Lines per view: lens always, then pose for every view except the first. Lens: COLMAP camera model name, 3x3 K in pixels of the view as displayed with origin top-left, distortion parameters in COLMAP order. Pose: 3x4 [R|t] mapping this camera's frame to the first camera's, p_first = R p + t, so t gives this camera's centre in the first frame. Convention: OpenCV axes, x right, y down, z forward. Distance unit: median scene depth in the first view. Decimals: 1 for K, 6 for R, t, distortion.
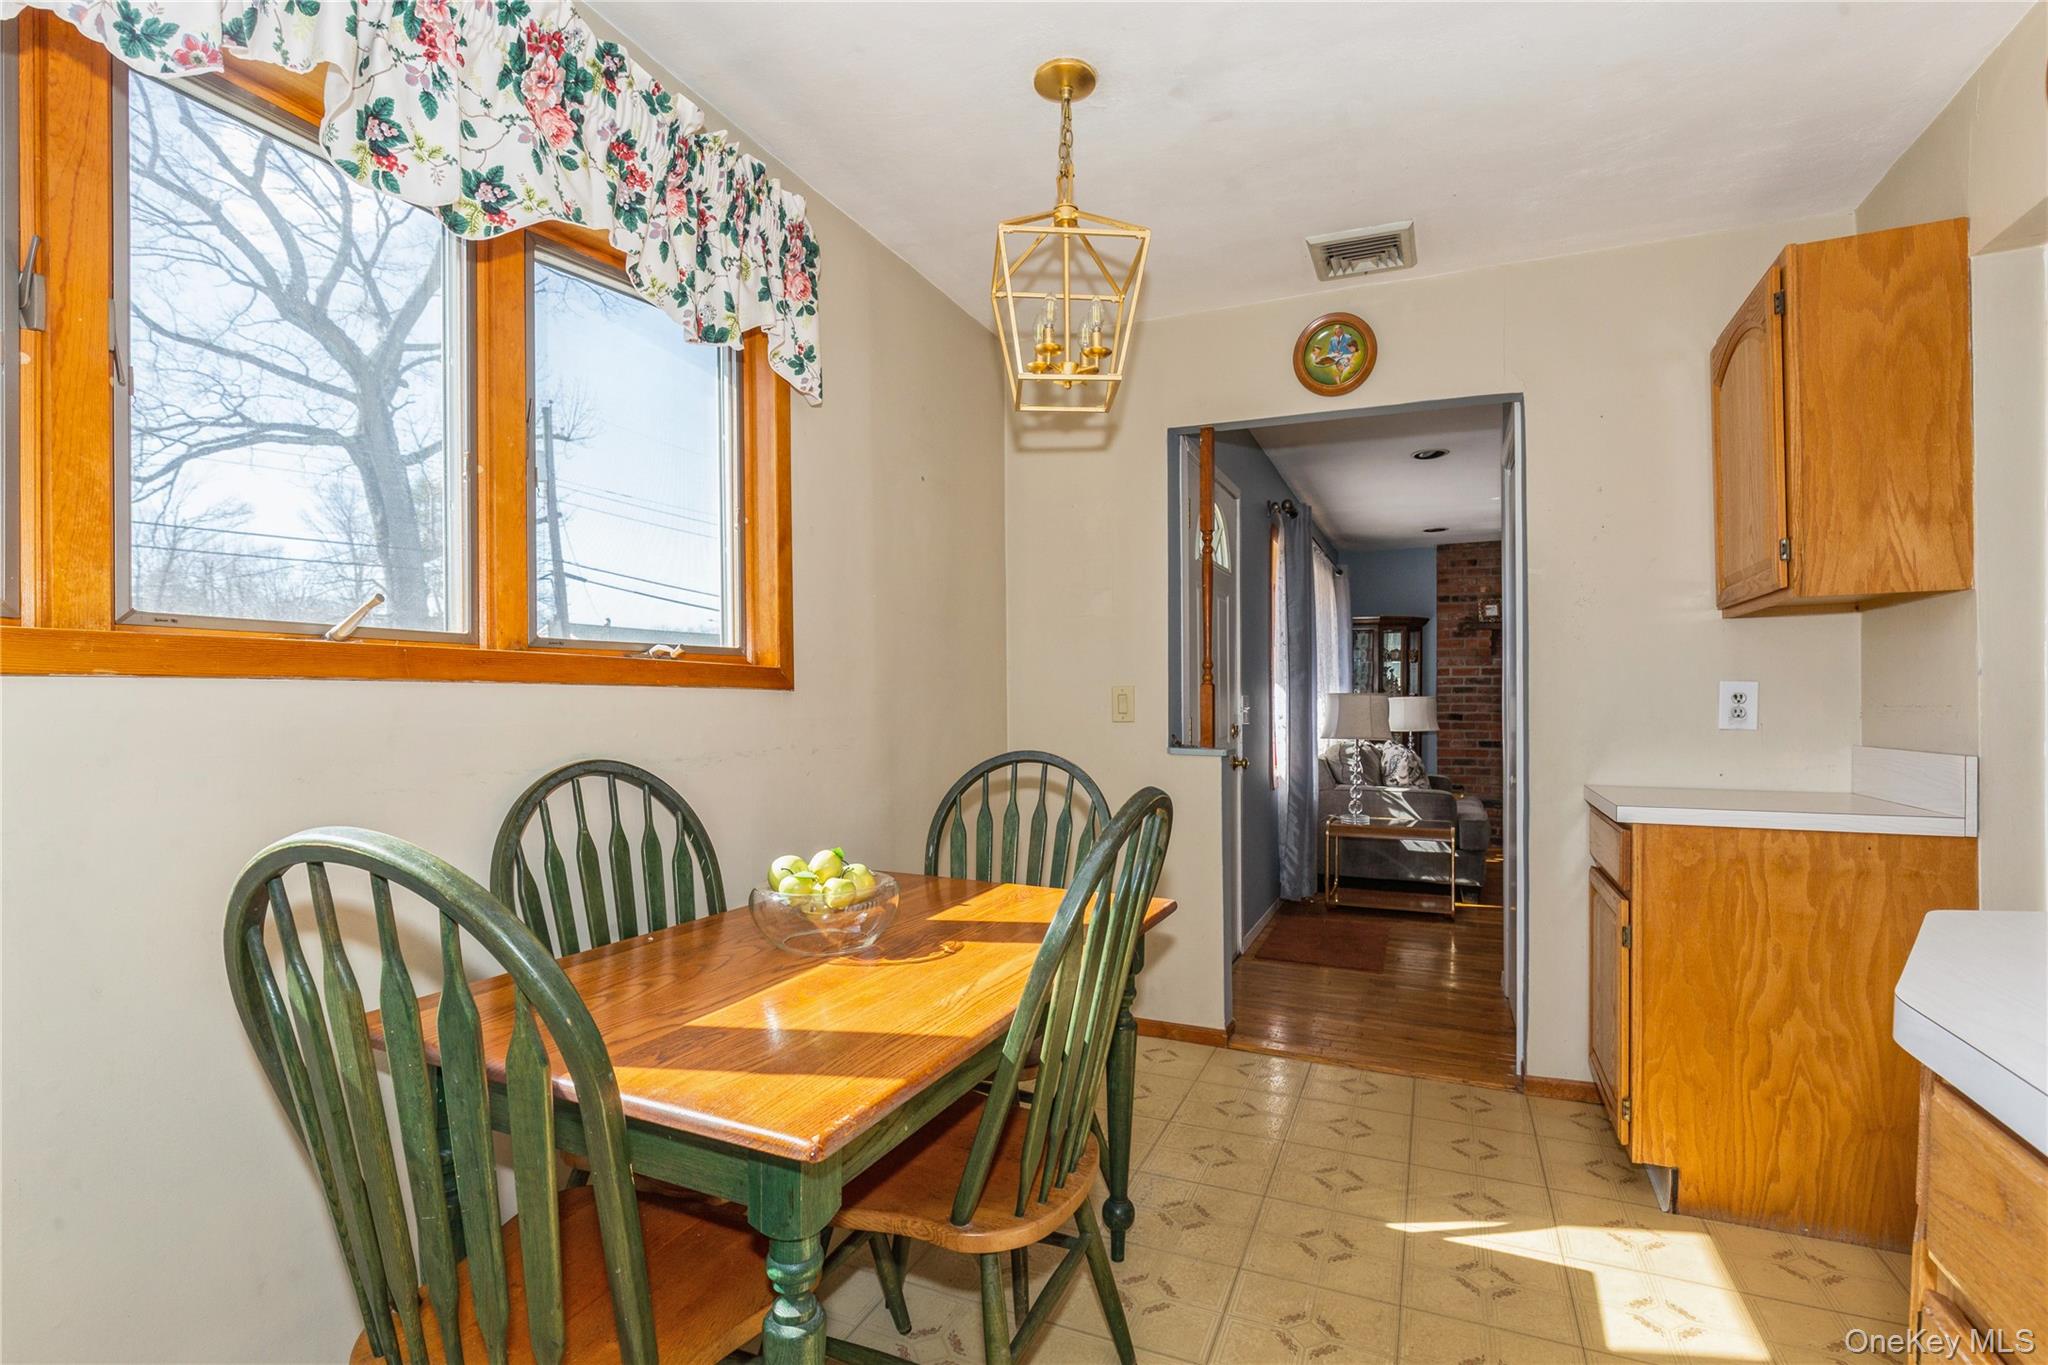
lens RADIAL K [[976.4, 0, 1025.5], [0, 976.4, 690.5], [0, 0, 1]] dist [0.001882, -0.000239]
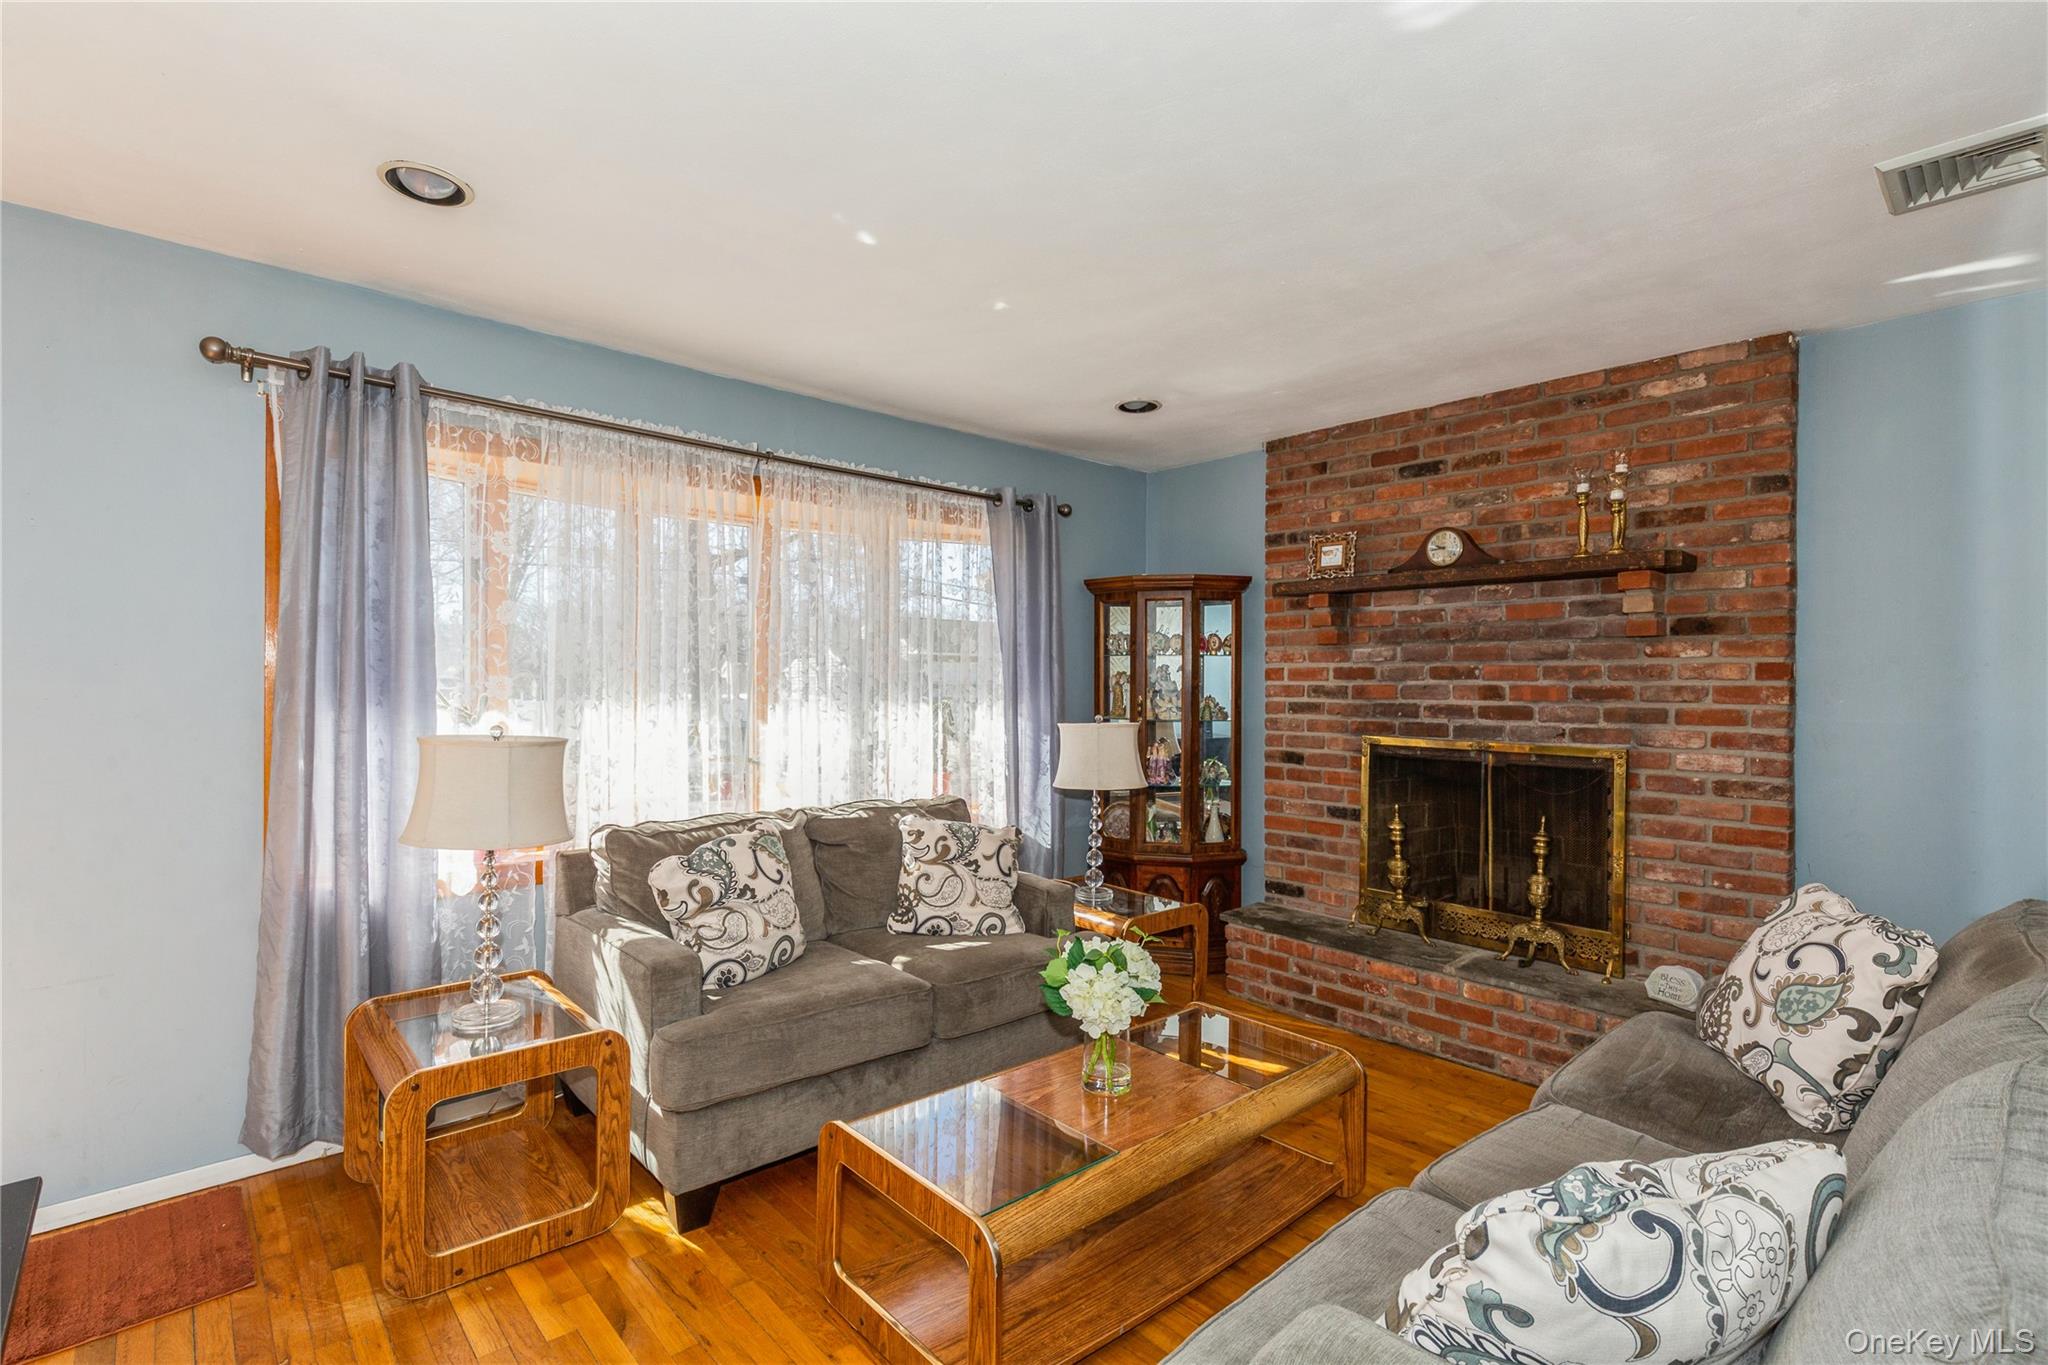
lens RADIAL K [[976.4, 0, 1020.3], [0, 976.4, 676.0], [0, 0, 1]] dist [0.001882, -0.000239]
pose [[0.906176, 0.007625, -0.422832, 0.533511], [-0.009227, 0.999956, -0.001742, -0.015678], [0.422800, 0.005480, 0.906206, 0.450119]]
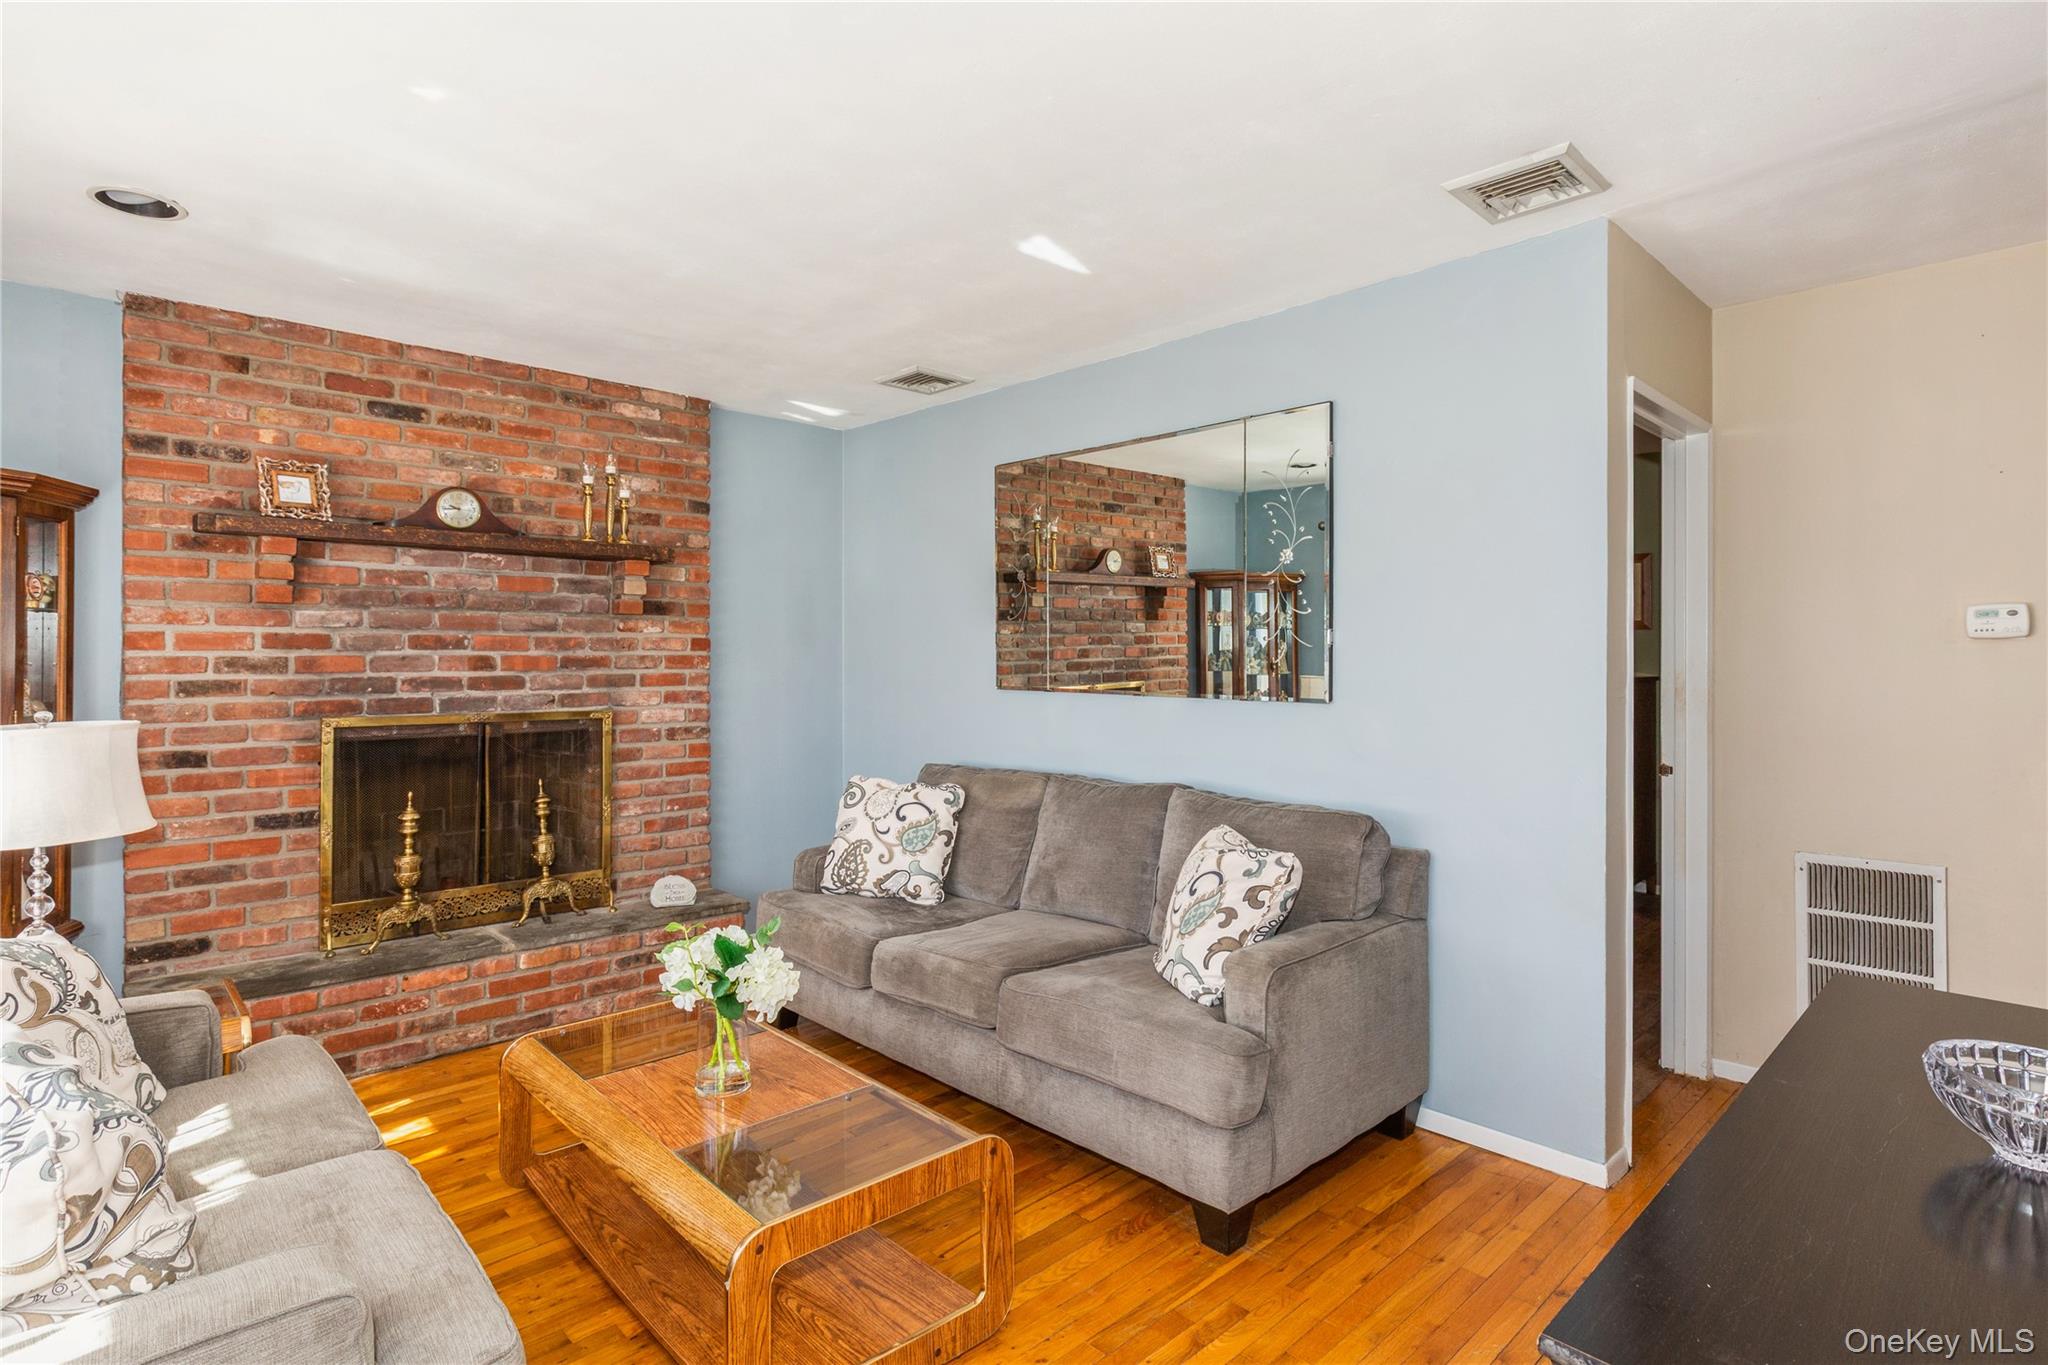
lens RADIAL K [[1001.4, 0, 1028.6], [0, 1001.4, 663.4], [0, 0, 1]] dist [0.001795, 0.000596]
pose [[0.402296, 0.003155, 0.915504, 0.216140], [0.002156, 0.999988, -0.004393, -0.007920], [-0.915507, 0.003741, 0.402285, 0.544811]]
